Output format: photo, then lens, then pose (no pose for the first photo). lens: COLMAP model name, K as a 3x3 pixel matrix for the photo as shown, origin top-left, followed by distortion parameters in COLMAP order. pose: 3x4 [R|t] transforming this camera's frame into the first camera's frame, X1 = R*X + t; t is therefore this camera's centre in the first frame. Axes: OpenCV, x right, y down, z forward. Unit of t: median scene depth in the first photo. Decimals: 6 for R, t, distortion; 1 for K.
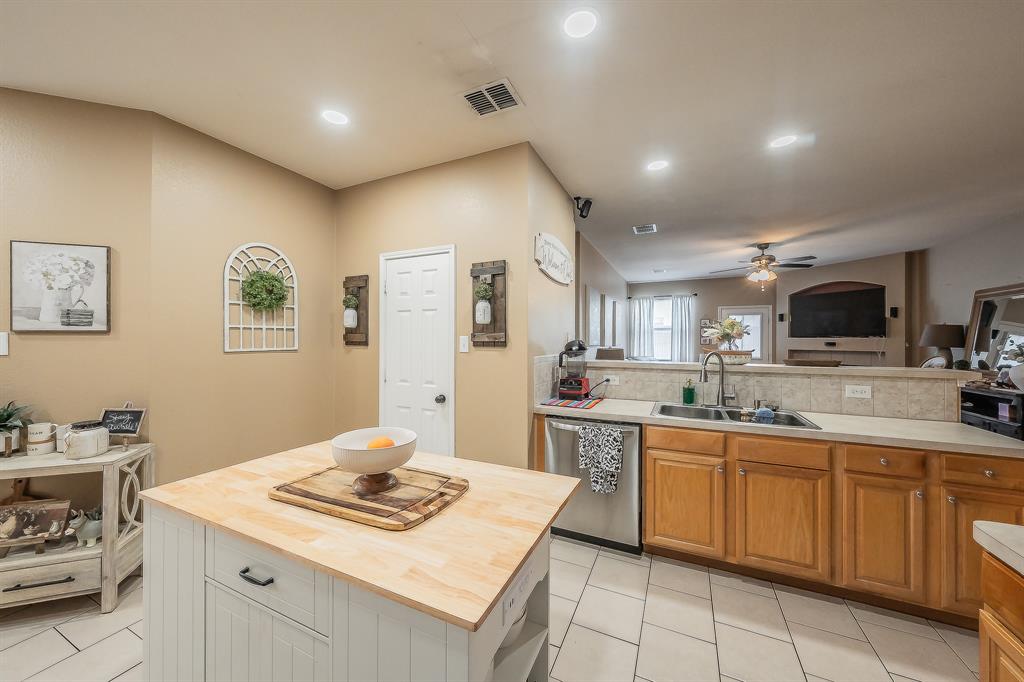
lens RADIAL K [[354.1, 0, 489.4], [0, 354.1, 339.3], [0, 0, 1]] dist [0.005903, 0.000137]
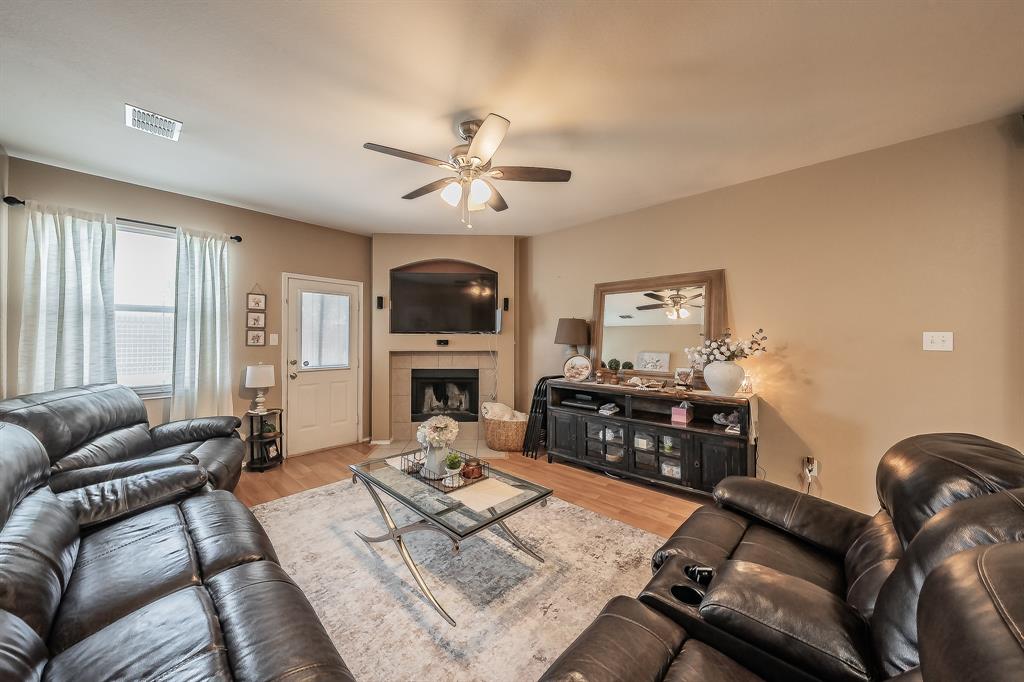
lens RADIAL K [[354.1, 0, 503.9], [0, 354.1, 330.4], [0, 0, 1]] dist [0.005903, 0.000137]
pose [[0.249351, 0.018431, 0.968238, 0.261276], [0.000167, 0.999818, -0.019075, 0.002510], [-0.968413, 0.004918, 0.249303, 0.649637]]
